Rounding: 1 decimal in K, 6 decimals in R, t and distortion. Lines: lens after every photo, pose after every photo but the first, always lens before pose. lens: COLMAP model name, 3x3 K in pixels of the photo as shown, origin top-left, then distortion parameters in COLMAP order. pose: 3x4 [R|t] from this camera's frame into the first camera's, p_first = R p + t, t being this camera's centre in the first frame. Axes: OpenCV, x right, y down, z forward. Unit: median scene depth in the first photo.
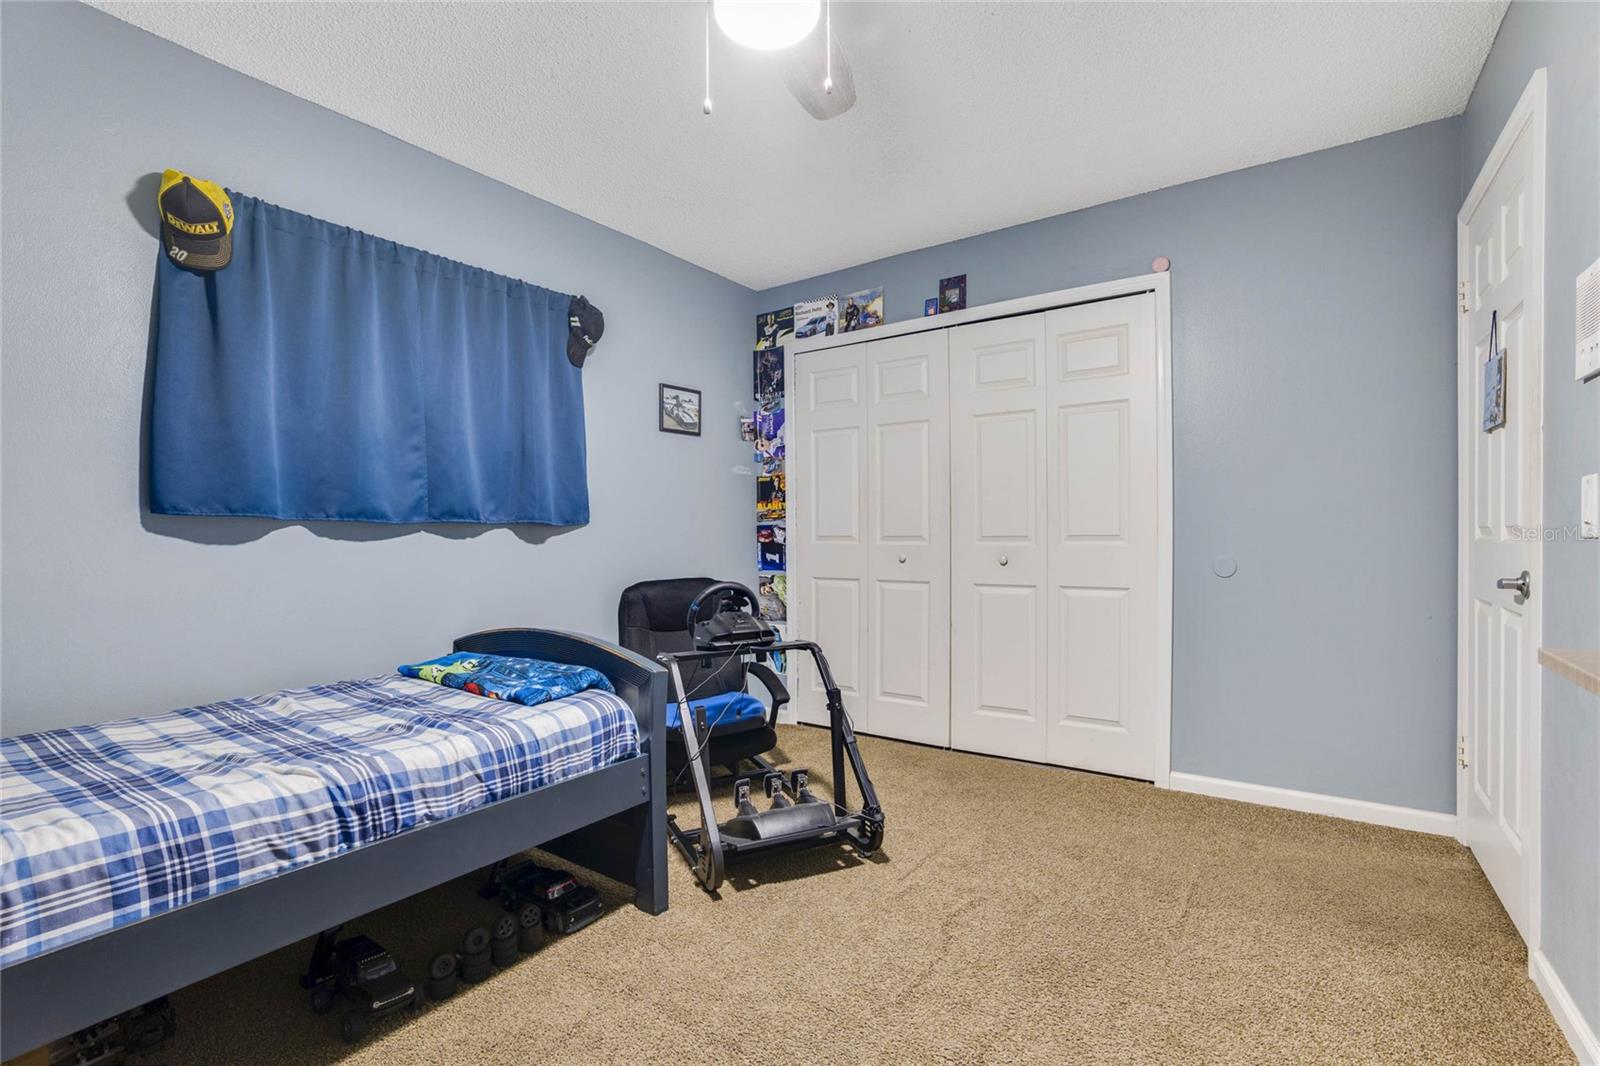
lens RADIAL K [[726.0, 0, 800.0], [0, 726.0, 533.0], [0, 0, 1]] dist [-0.062476, 0.019080]
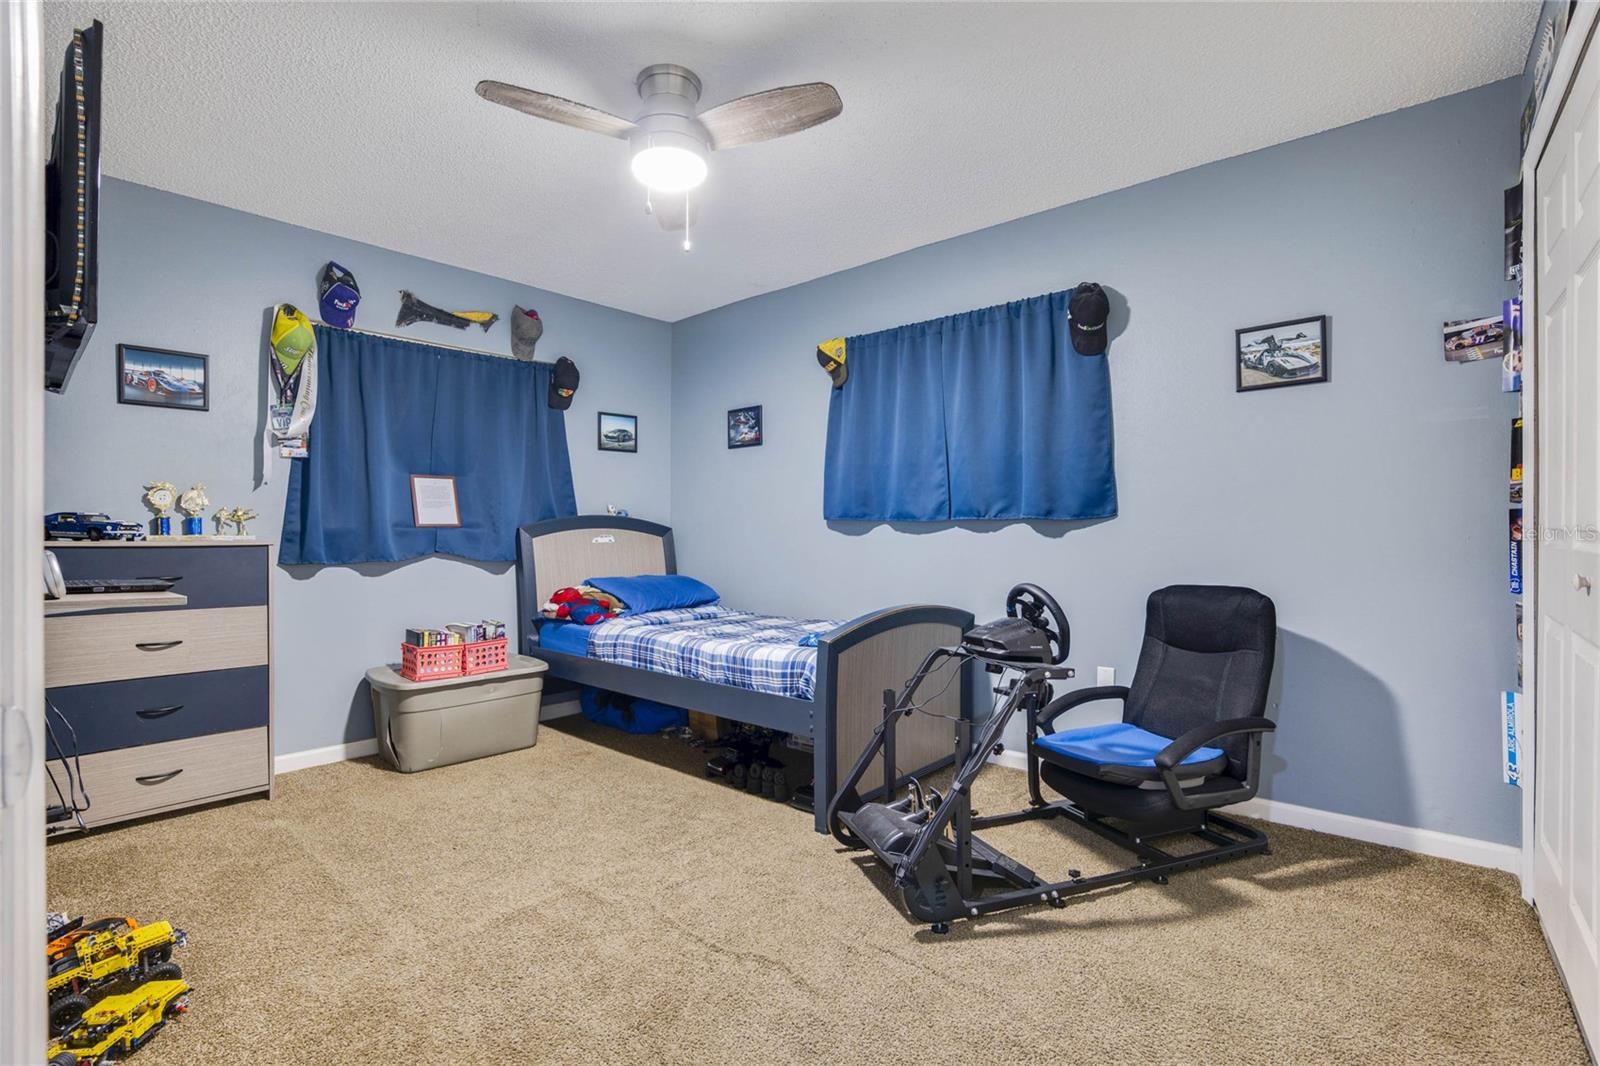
lens RADIAL K [[726.0, 0, 800.0], [0, 726.0, 533.0], [0, 0, 1]] dist [-0.062476, 0.019080]
pose [[-0.103162, 0.010941, -0.994604, 1.000115], [0.010515, 0.999896, 0.009909, -0.008712], [0.994609, -0.009436, -0.103267, 1.030241]]
